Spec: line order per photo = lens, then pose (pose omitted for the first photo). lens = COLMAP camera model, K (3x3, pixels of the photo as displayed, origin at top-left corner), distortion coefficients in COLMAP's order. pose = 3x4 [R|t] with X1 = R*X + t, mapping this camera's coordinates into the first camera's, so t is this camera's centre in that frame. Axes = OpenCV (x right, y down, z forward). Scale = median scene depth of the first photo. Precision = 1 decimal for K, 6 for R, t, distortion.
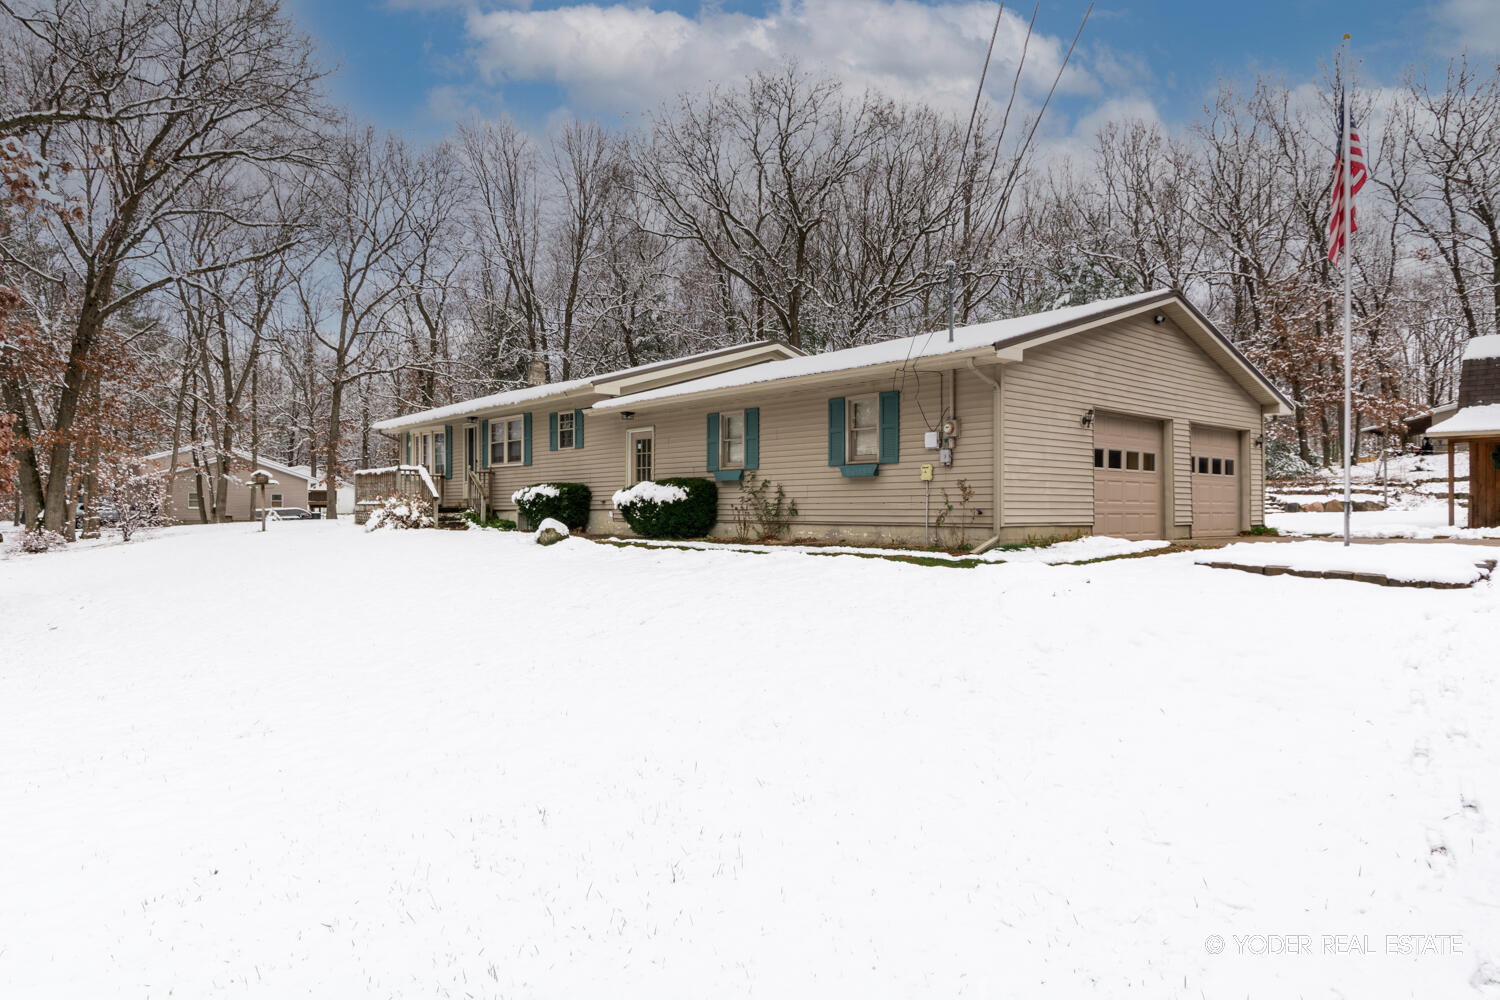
lens RADIAL K [[909.8, 0, 749.3], [0, 909.8, 498.8], [0, 0, 1]] dist [-0.001983, 0.001435]
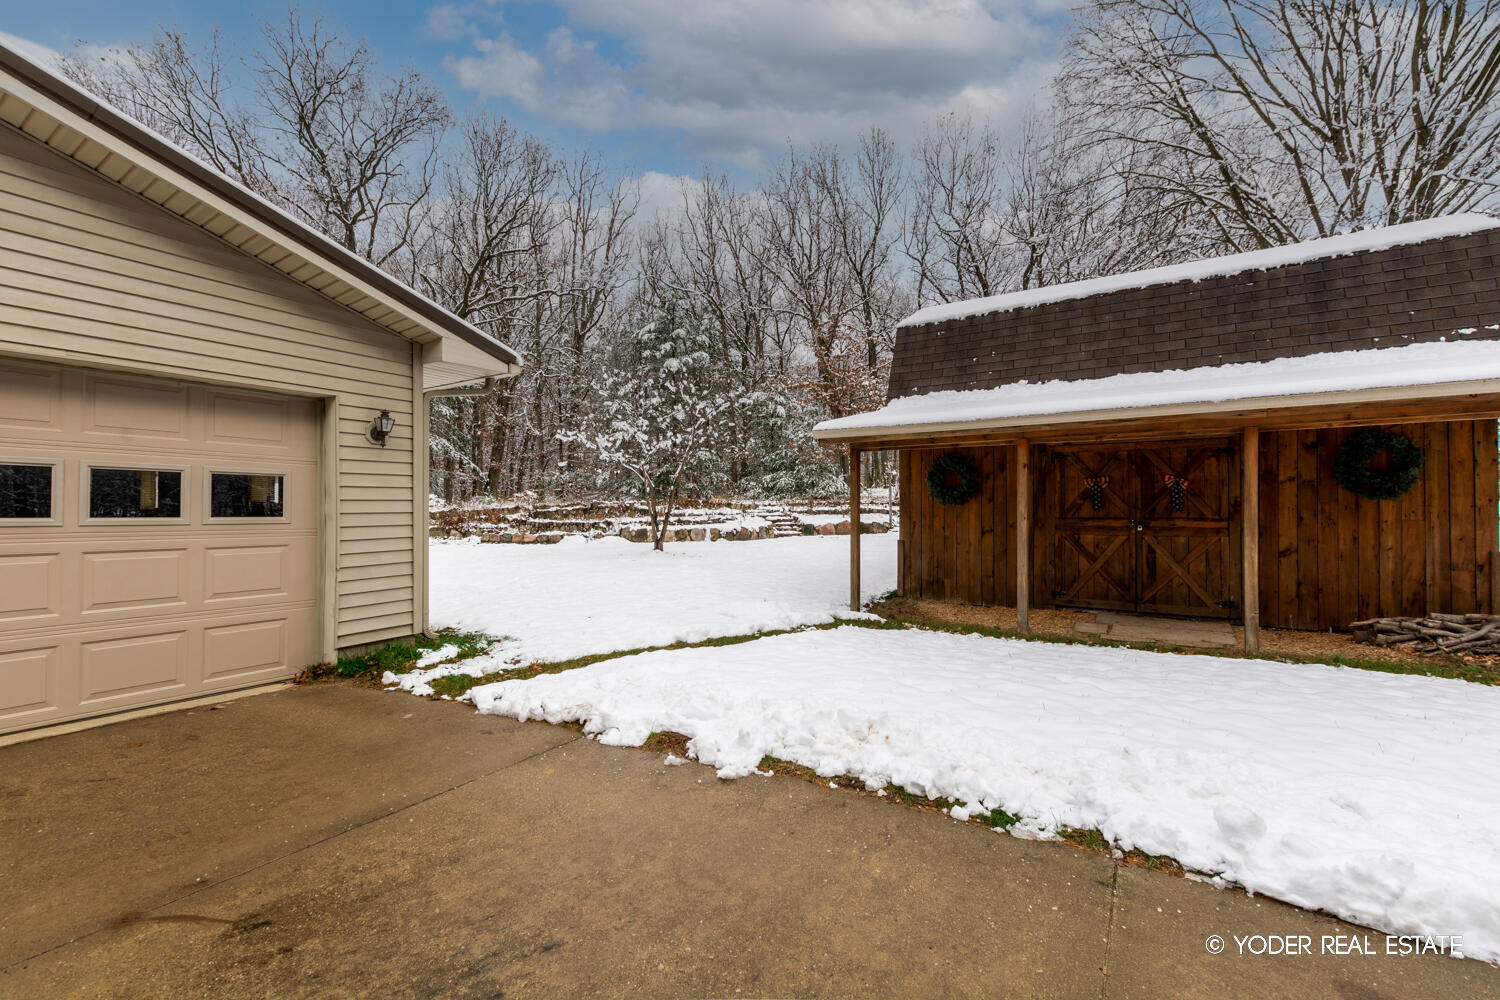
lens RADIAL K [[644.8, 0, 750.0], [0, 644.8, 500.9], [0, 0, 1]] dist [0.007807, -0.004039]
pose [[0.952085, 0.001362, 0.305832, 0.591452], [0.000956, 0.999972, -0.007430, -0.028402], [-0.305833, 0.007367, 0.952057, 0.647470]]
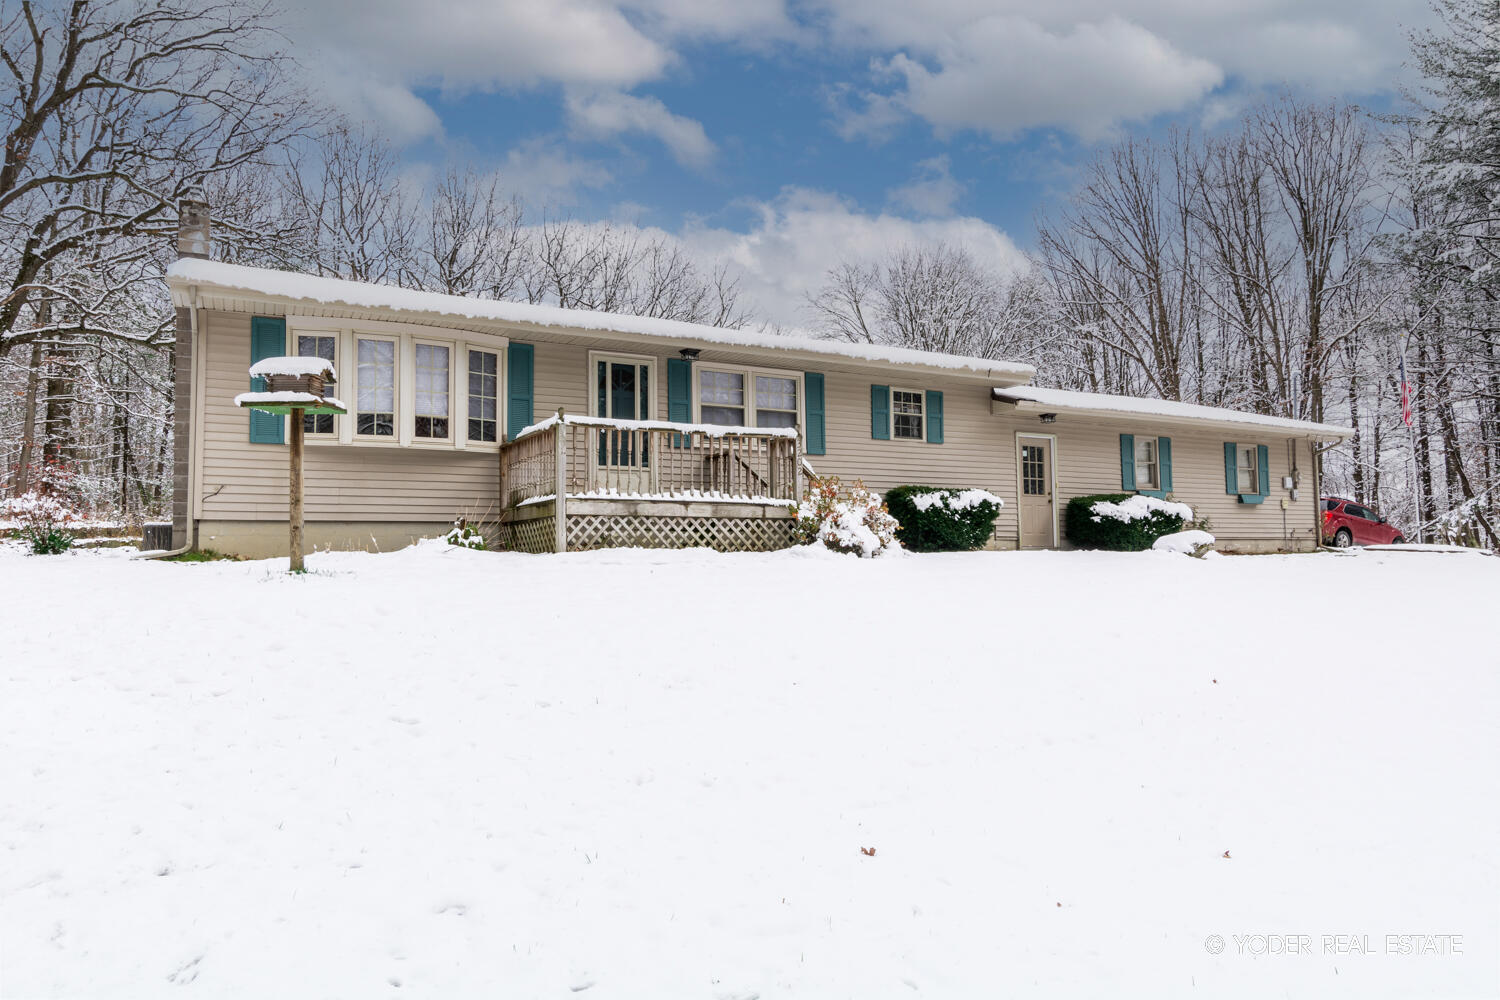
lens RADIAL K [[962.7, 0, 737.5], [0, 962.7, 494.7], [0, 0, 1]] dist [-0.003263, -0.004141]
pose [[0.206532, 0.066622, 0.976169, -1.070235], [0.003089, 0.997630, -0.068740, 0.043571], [-0.978435, 0.017212, 0.205836, 1.080756]]
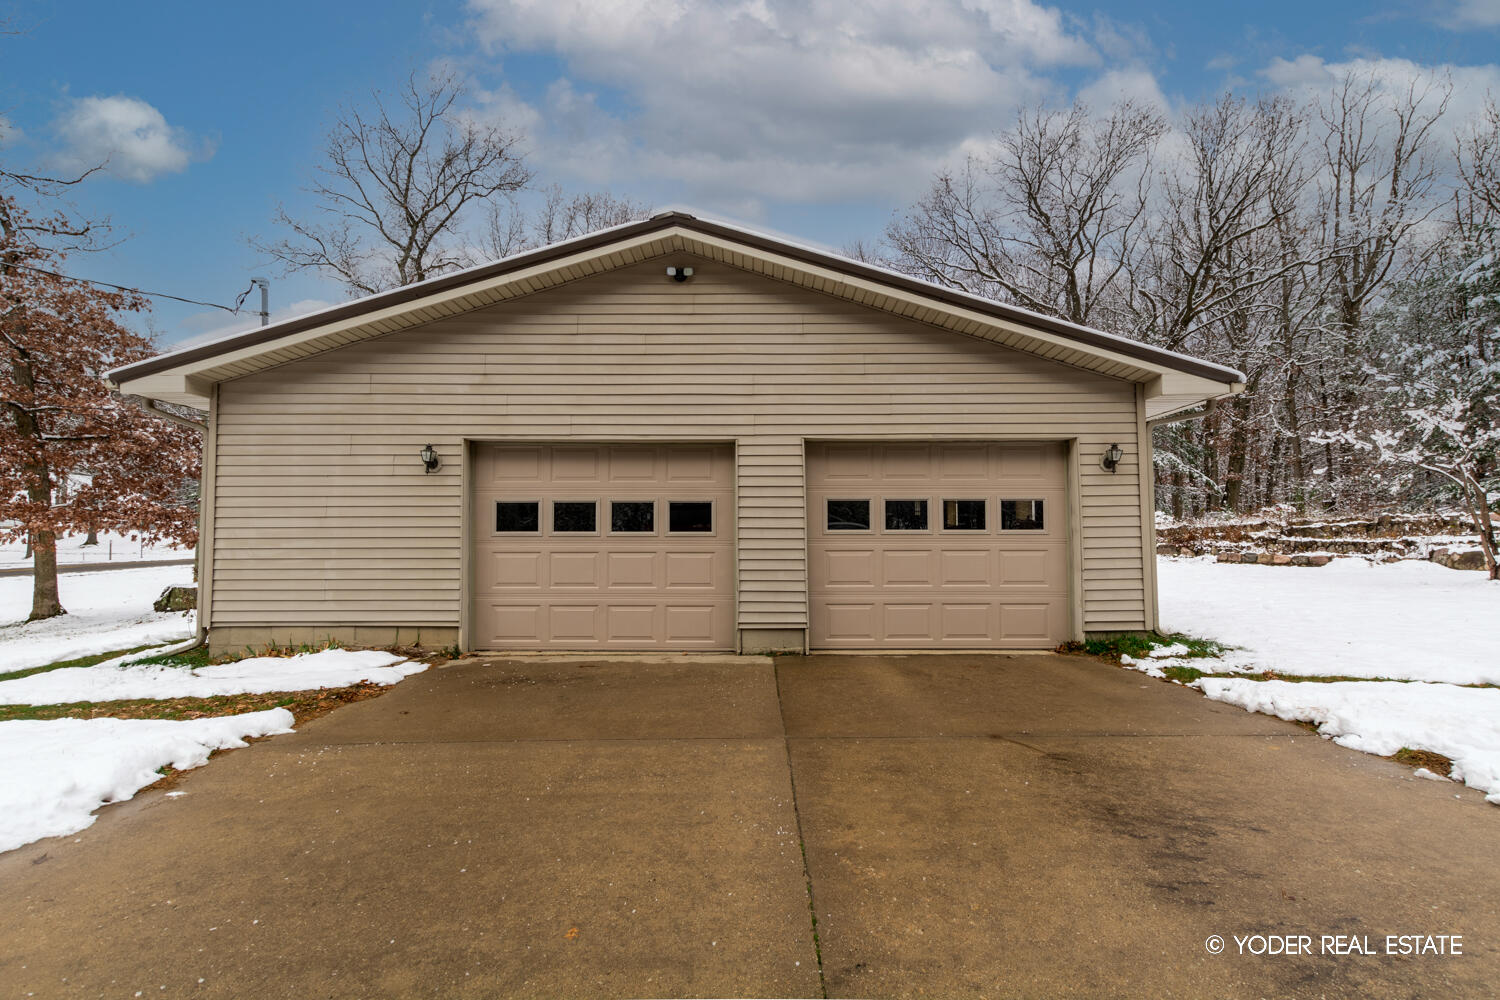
lens RADIAL K [[644.8, 0, 752.0], [0, 644.8, 501.8], [0, 0, 1]] dist [0.007807, -0.004039]
pose [[0.758414, -0.034815, -0.650842, 0.602529], [0.010762, 0.999105, -0.040905, -0.026737], [0.651684, 0.024018, 0.758110, 0.578779]]
